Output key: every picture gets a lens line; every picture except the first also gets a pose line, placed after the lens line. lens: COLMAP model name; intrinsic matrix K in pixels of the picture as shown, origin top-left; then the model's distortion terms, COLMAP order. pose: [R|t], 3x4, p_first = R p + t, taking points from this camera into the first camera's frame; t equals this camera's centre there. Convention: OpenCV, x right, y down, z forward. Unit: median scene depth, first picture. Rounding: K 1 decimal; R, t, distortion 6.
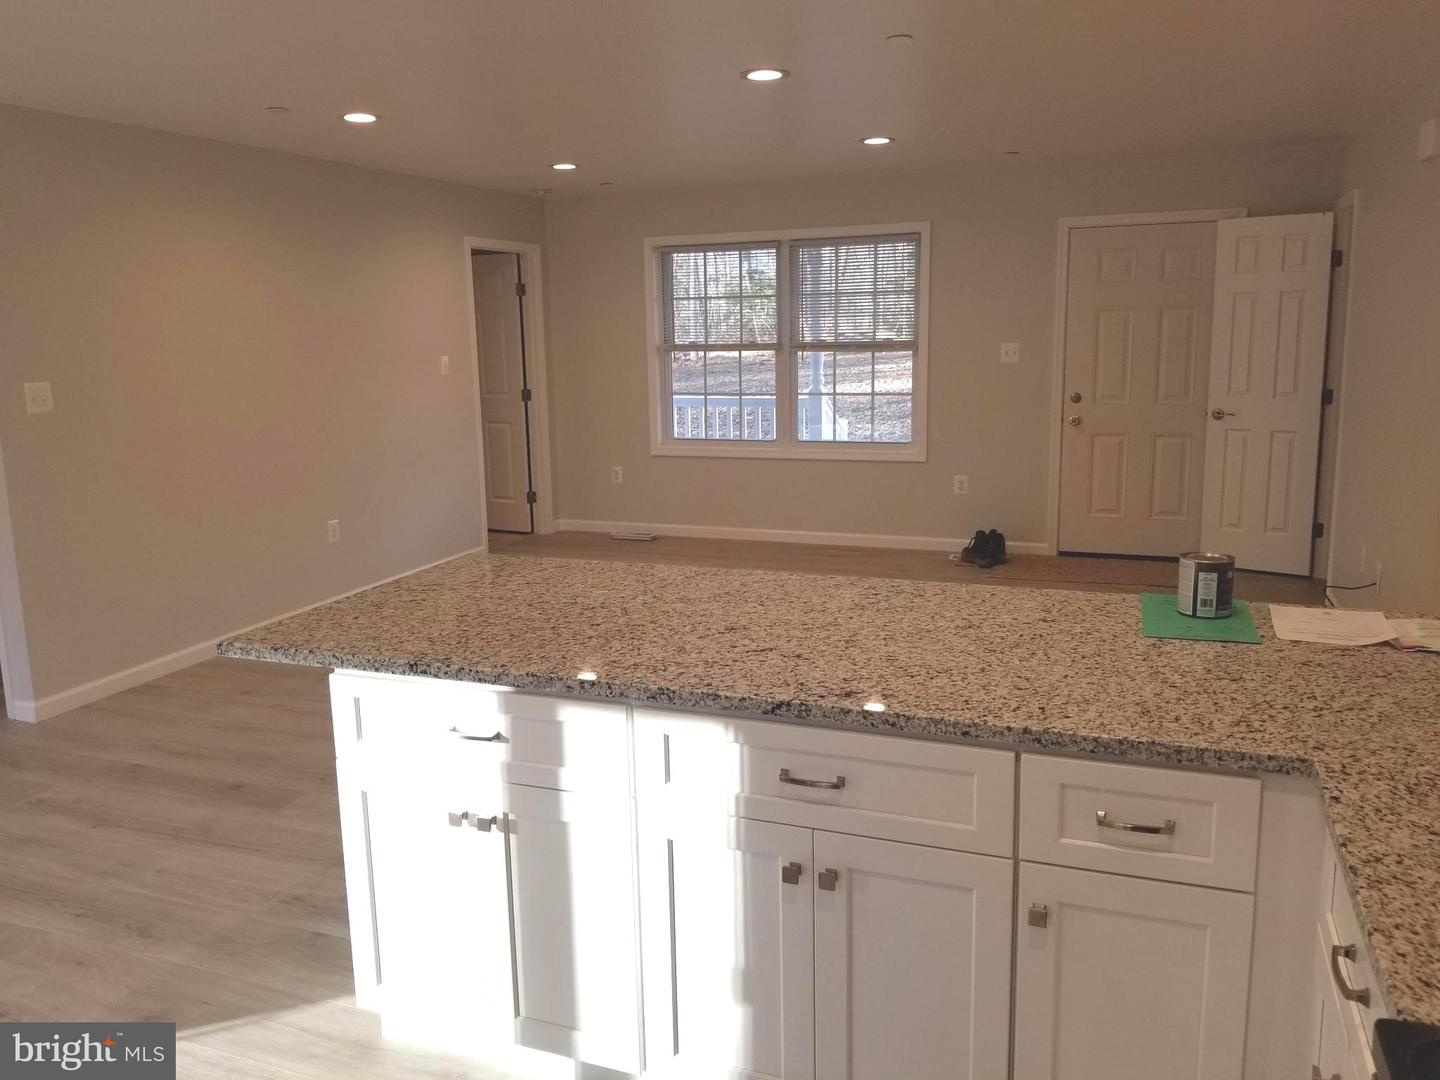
lens RADIAL K [[1121.3, 0, 710.0], [0, 1121.3, 527.7], [0, 0, 1]] dist [0.055905, -0.097379]
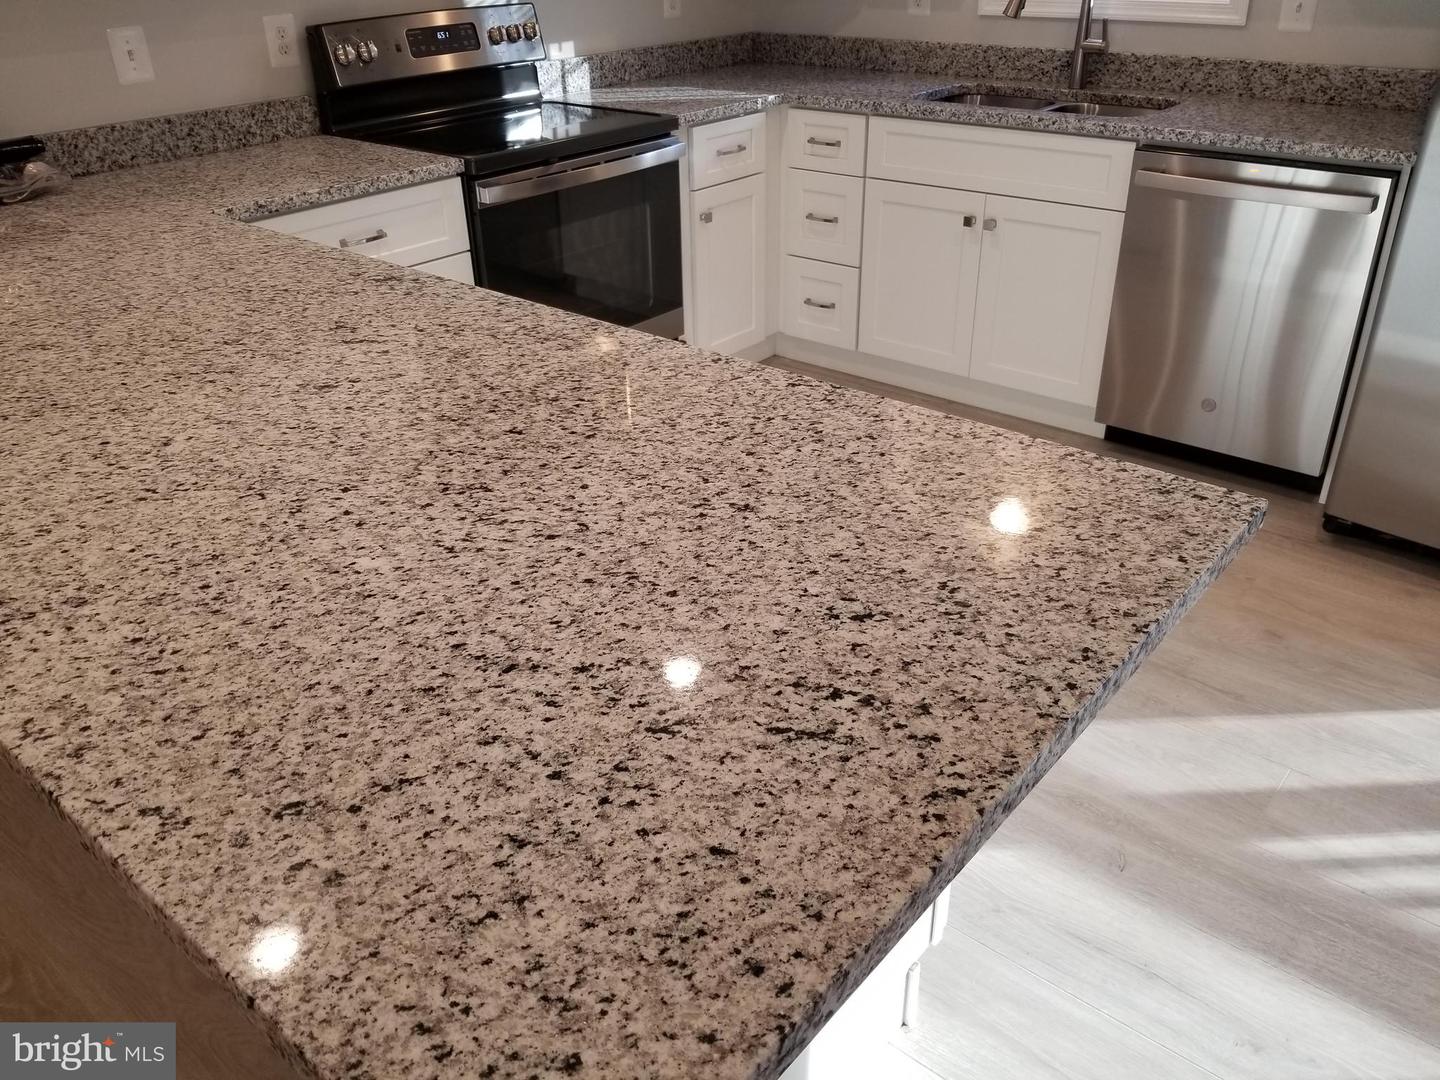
lens RADIAL K [[1121.3, 0, 712.1], [0, 1121.3, 521.1], [0, 0, 1]] dist [0.055905, -0.097379]
pose [[-0.944305, -0.114643, 0.308456, -0.365379], [0.105253, 0.782889, 0.613194, -0.198823], [-0.311785, 0.611508, -0.727219, 1.410547]]
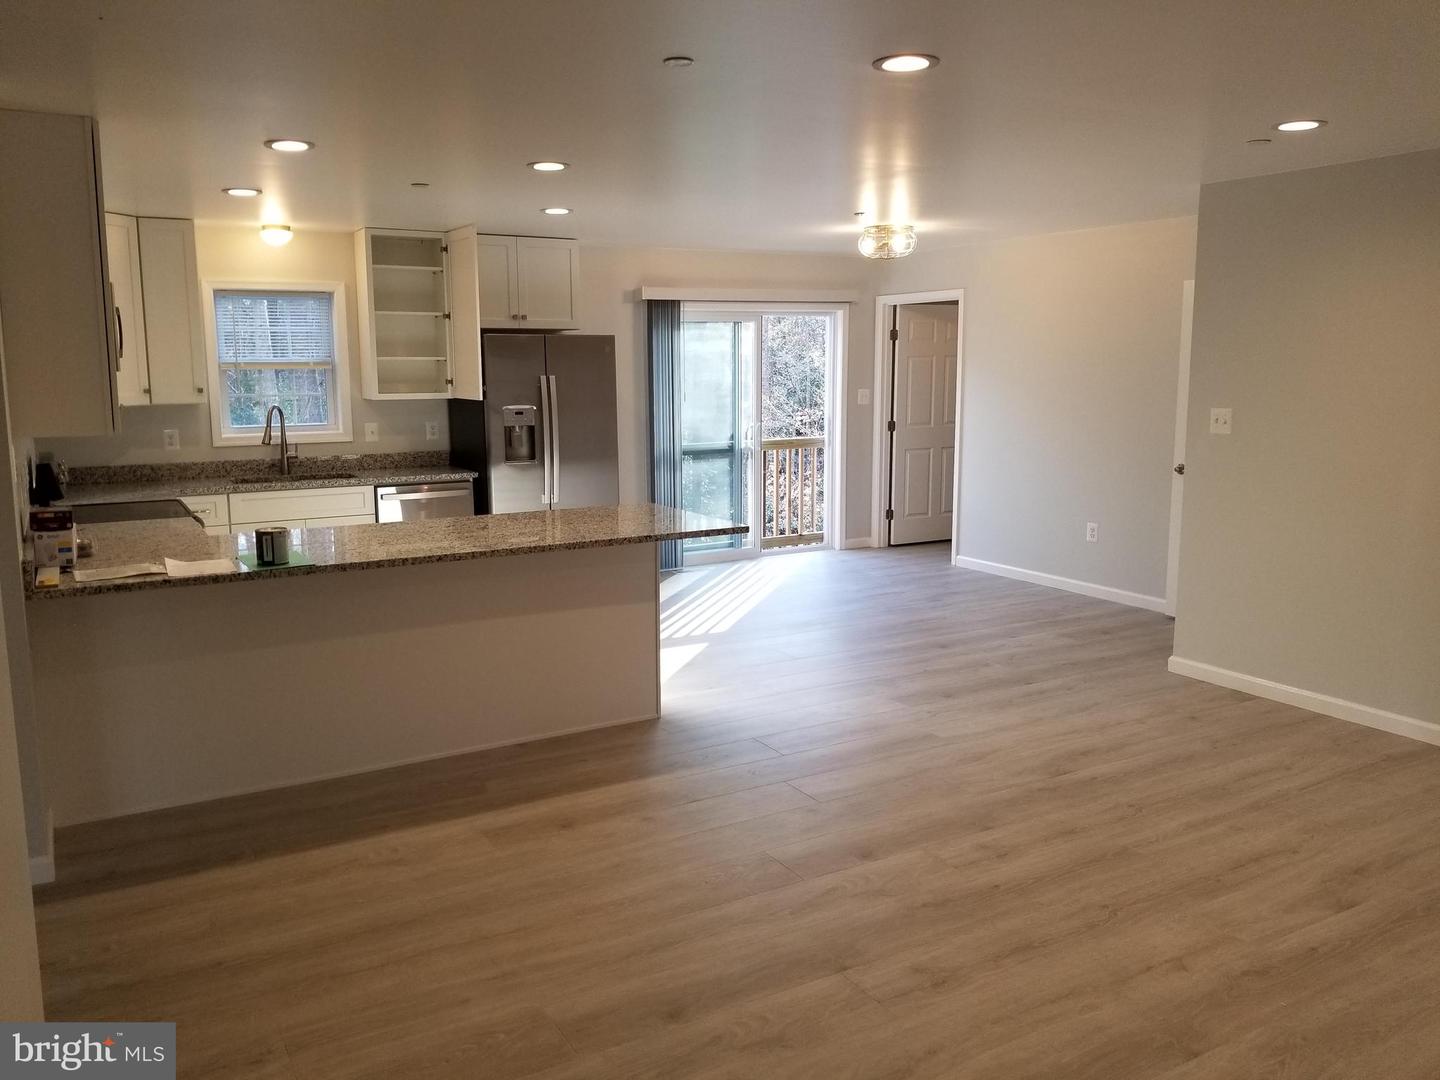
lens RADIAL K [[1121.3, 0, 689.0], [0, 1121.3, 505.9], [0, 0, 1]] dist [0.055905, -0.097379]
pose [[-0.632075, 0.128660, -0.764152, 1.331209], [-0.120191, 0.957909, 0.260700, -0.522010], [0.765530, 0.256626, -0.590006, 2.469269]]
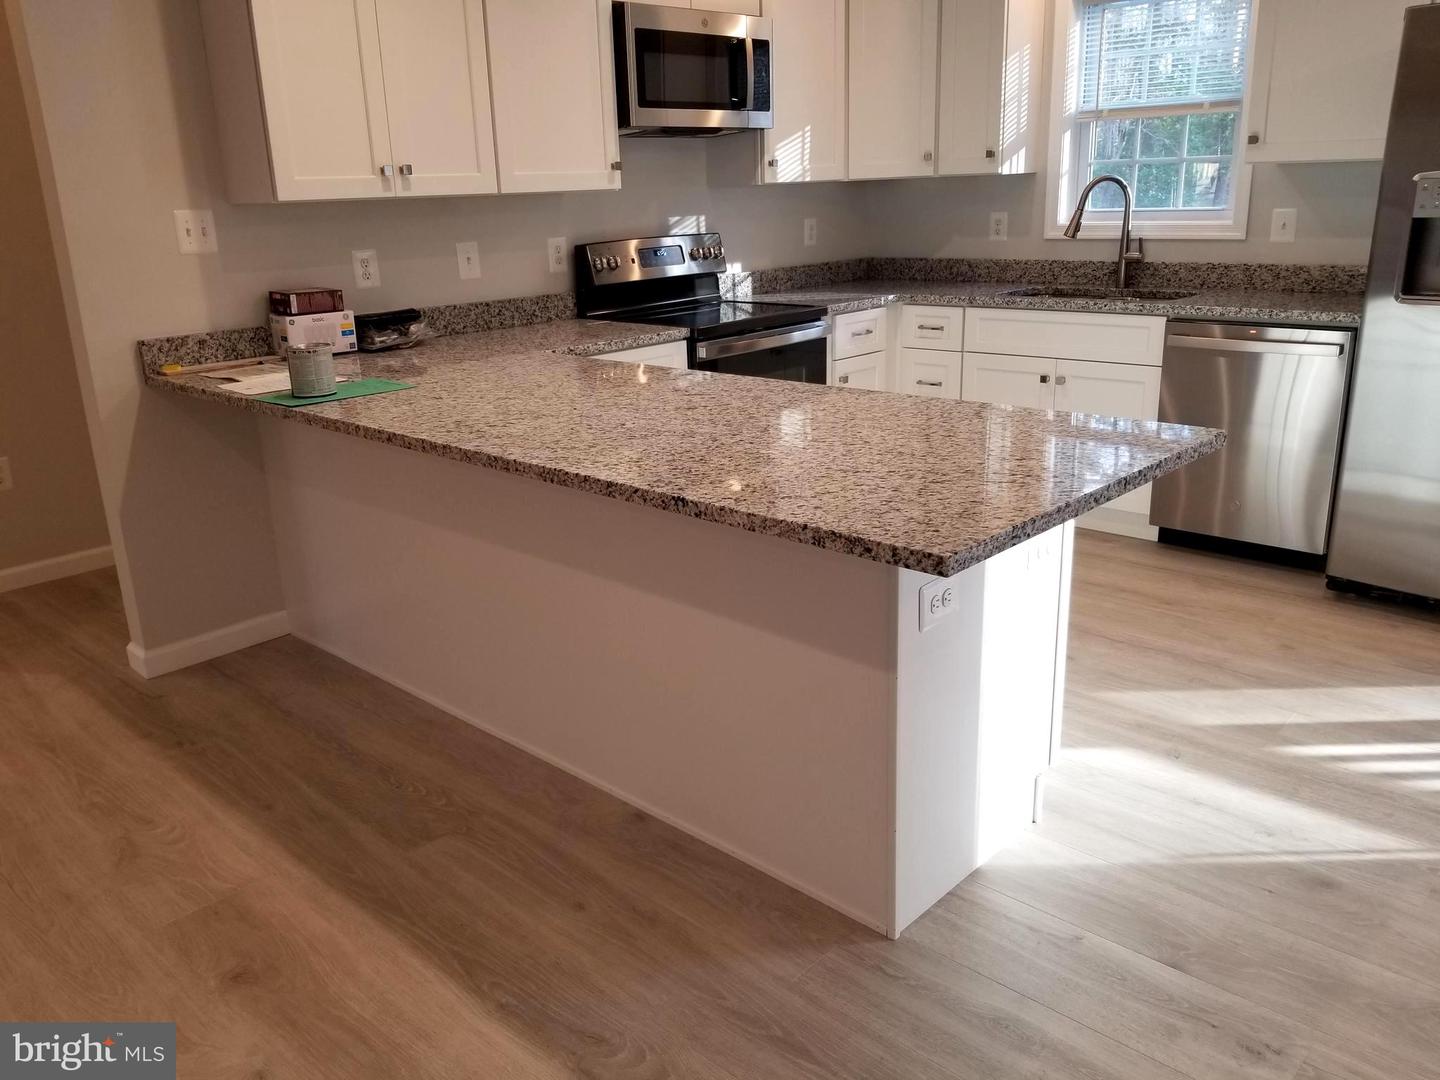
lens RADIAL K [[1121.3, 0, 713.3], [0, 1121.3, 539.3], [0, 0, 1]] dist [0.055905, -0.097379]
pose [[-0.924682, -0.059128, 0.376120, -0.402730], [0.125279, 0.885609, 0.447216, -0.268577], [-0.359538, 0.460652, -0.811500, 1.900647]]
